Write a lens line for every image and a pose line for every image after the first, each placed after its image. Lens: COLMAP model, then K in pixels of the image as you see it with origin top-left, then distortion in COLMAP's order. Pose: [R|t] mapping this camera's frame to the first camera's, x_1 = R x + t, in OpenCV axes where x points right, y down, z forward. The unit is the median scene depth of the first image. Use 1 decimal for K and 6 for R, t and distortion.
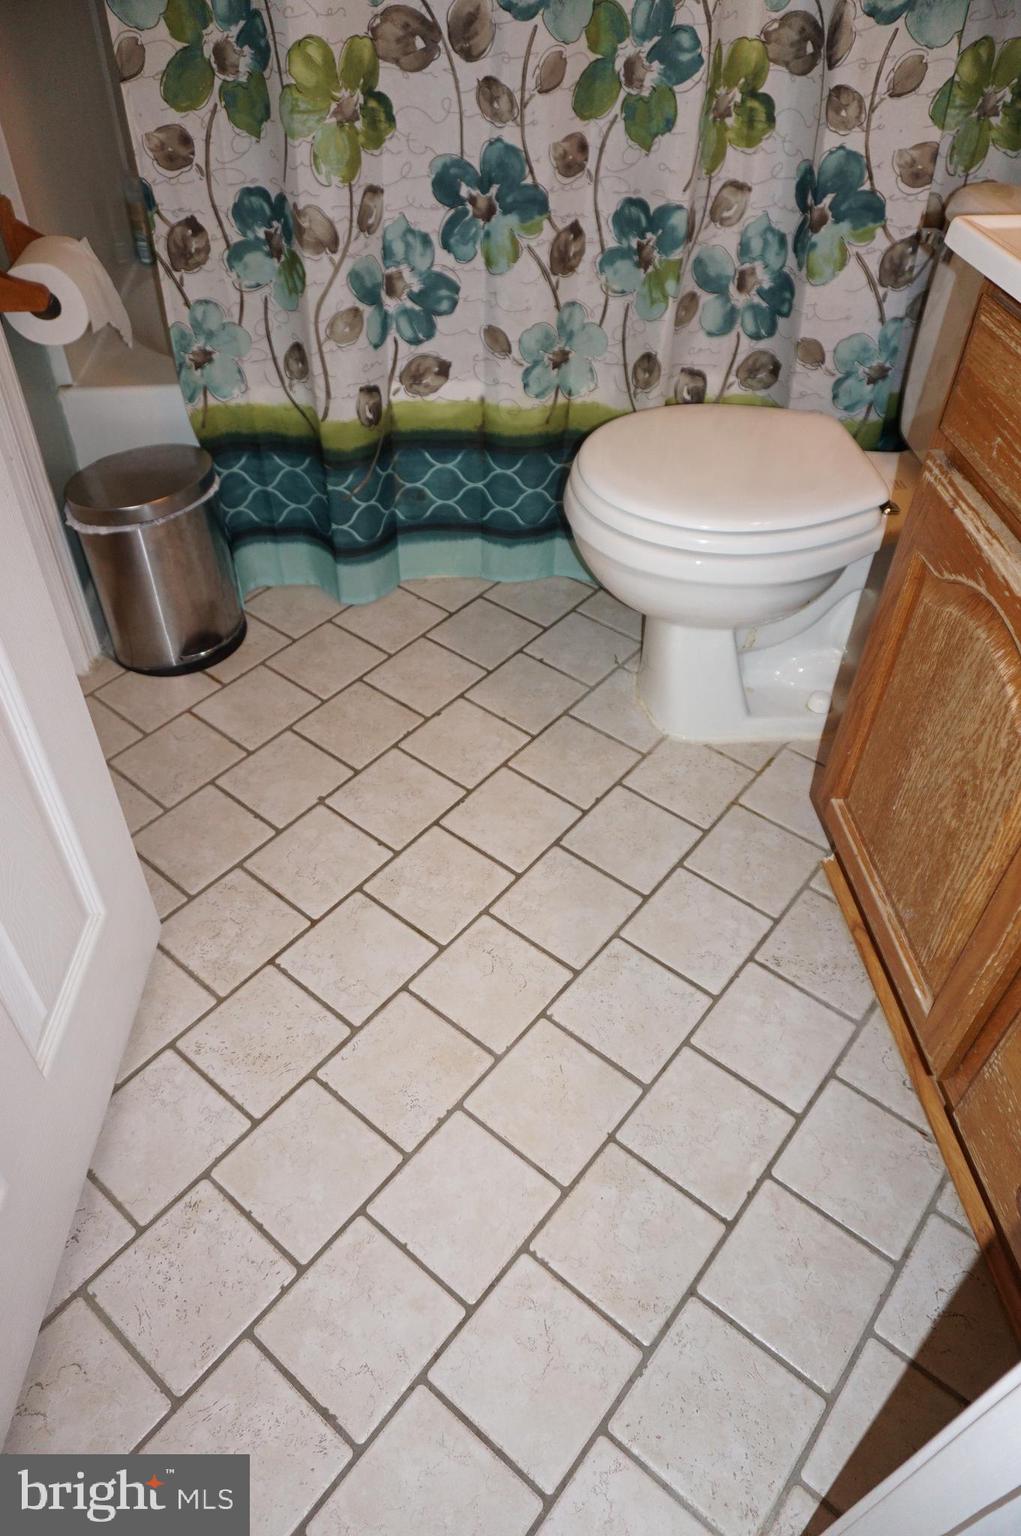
lens RADIAL K [[1013.4, 0, 510.5], [0, 1013.4, 768.0], [0, 0, 1]] dist [-0.054994, 0.037569]
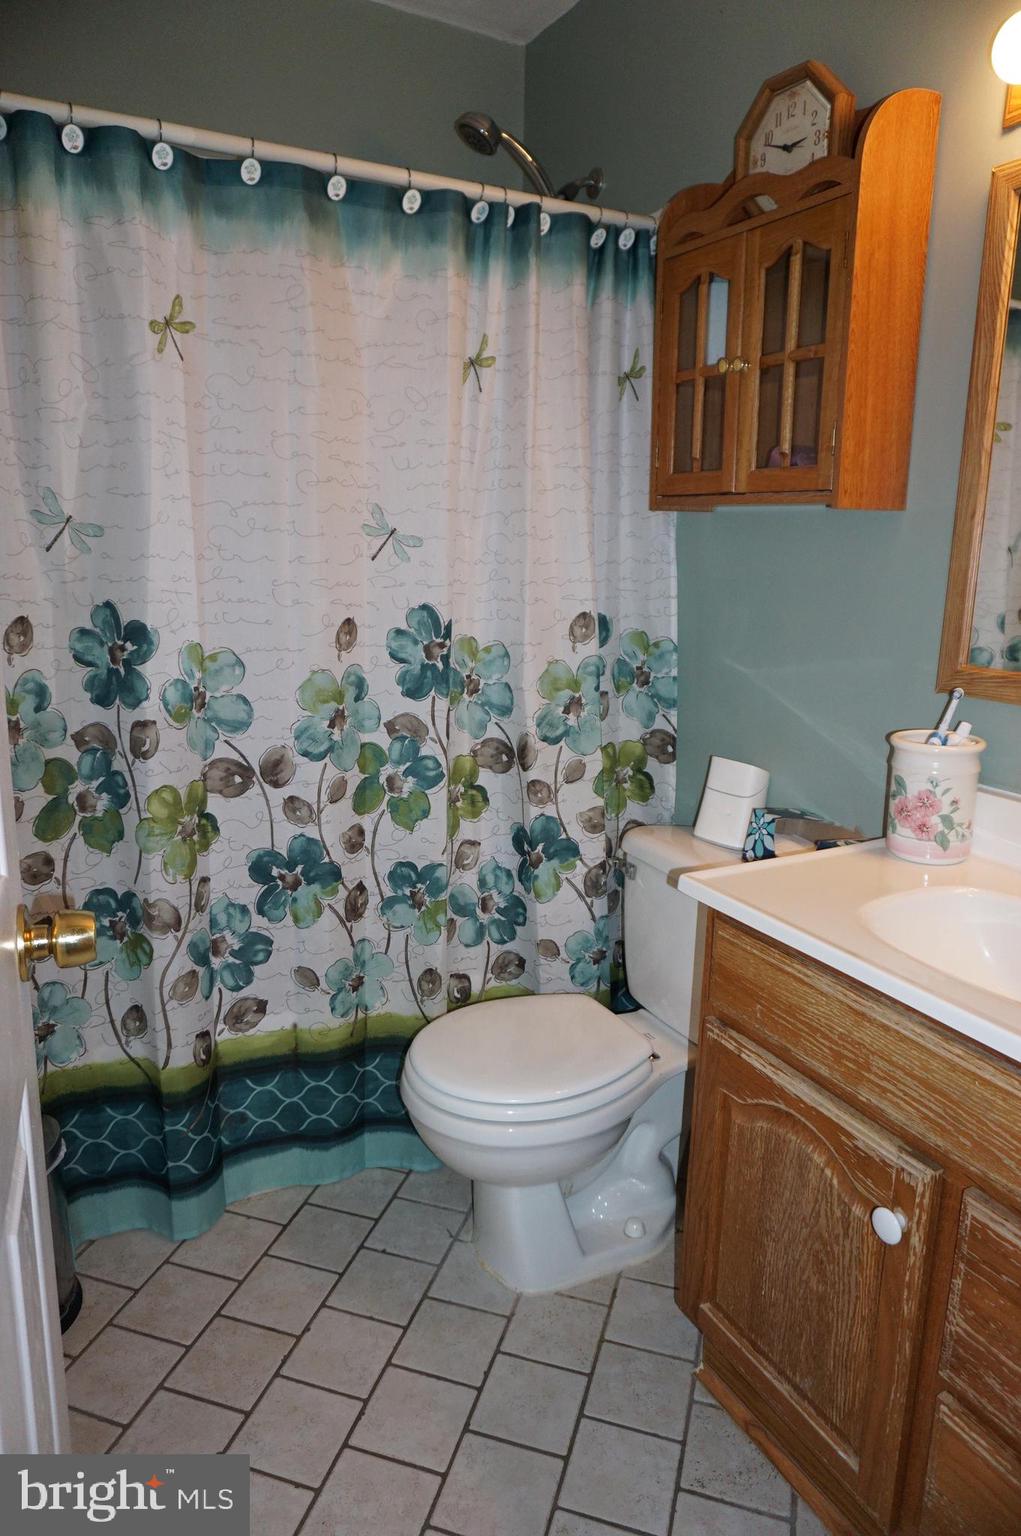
lens RADIAL K [[1013.4, 0, 510.5], [0, 1013.4, 768.0], [0, 0, 1]] dist [-0.054994, 0.037569]
pose [[0.927697, -0.078636, 0.364959, -0.220429], [0.256812, 0.843950, -0.470953, -0.004848], [-0.270973, 0.530627, 0.803124, -0.181485]]
